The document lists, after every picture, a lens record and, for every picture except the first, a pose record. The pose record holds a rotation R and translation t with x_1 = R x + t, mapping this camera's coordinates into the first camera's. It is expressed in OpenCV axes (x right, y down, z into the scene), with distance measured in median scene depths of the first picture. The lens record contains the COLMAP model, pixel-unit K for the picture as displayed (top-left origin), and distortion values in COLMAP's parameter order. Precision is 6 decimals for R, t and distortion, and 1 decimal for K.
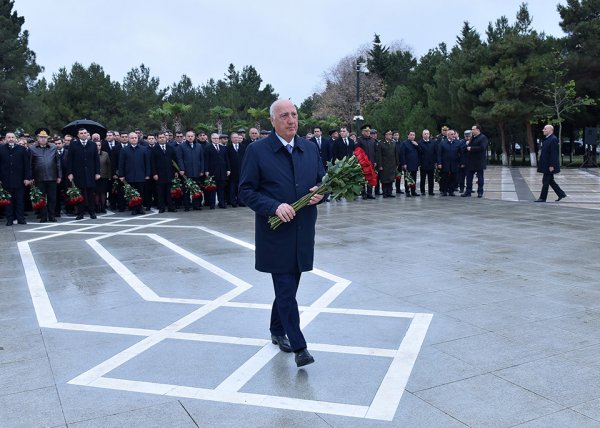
lens RADIAL K [[623.0, 0, 313.7], [0, 623.0, 198.6], [0, 0, 1]] dist [-0.013164, 0.000000]
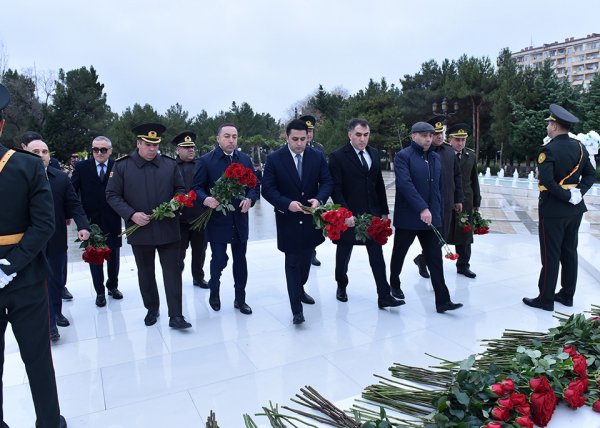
lens RADIAL K [[455.8, 0, 289.9], [0, 455.8, 209.7], [0, 0, 1]] dist [-0.058577, 0.001226]
pose [[0.998568, 0.002263, -0.053455, 0.154542], [0.000565, 0.998603, 0.052841, -0.011268], [0.053500, -0.052795, 0.997171, -0.311308]]
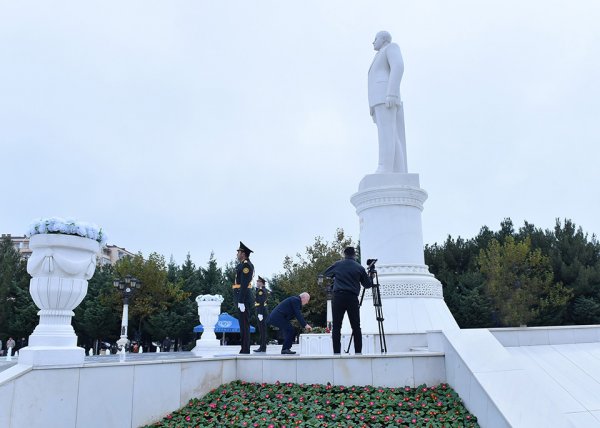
lens RADIAL K [[477.5, 0, 315.4], [0, 477.5, 212.6], [0, 0, 1]] dist [-0.050519, -0.001734]
pose [[0.442298, 0.233718, 0.865880, -0.090053], [0.094406, 0.947953, -0.304094, 0.036319], [-0.891886, 0.216245, 0.397213, -0.377623]]
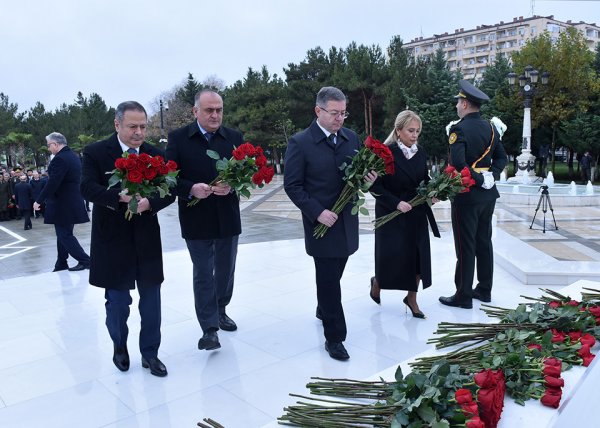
lens RADIAL K [[535.4, 0, 303.4], [0, 535.4, 218.9], [0, 0, 1]] dist [-0.023134, -0.025656]
pose [[0.976685, -0.040592, 0.210806, 0.152526], [0.030689, 0.998276, 0.050041, -0.006878], [-0.212474, -0.042404, 0.976246, -0.305914]]
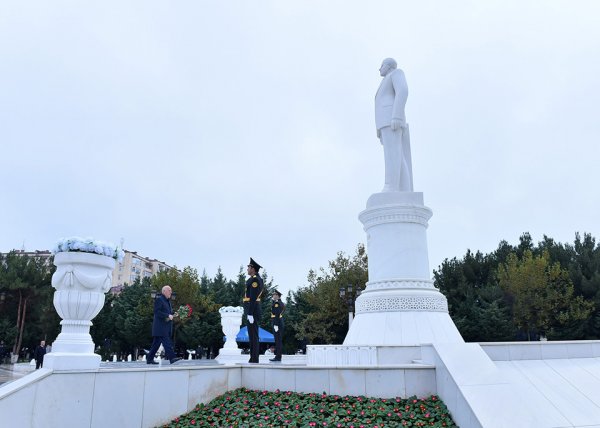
lens RADIAL K [[451.7, 0, 301.1], [0, 451.7, 212.5], [0, 0, 1]] dist [-0.048322, -0.004928]
pose [[0.519984, 0.259188, 0.813903, -0.086891], [0.072597, 0.935994, -0.344449, 0.037050], [-0.851085, 0.238195, 0.467886, -0.389848]]
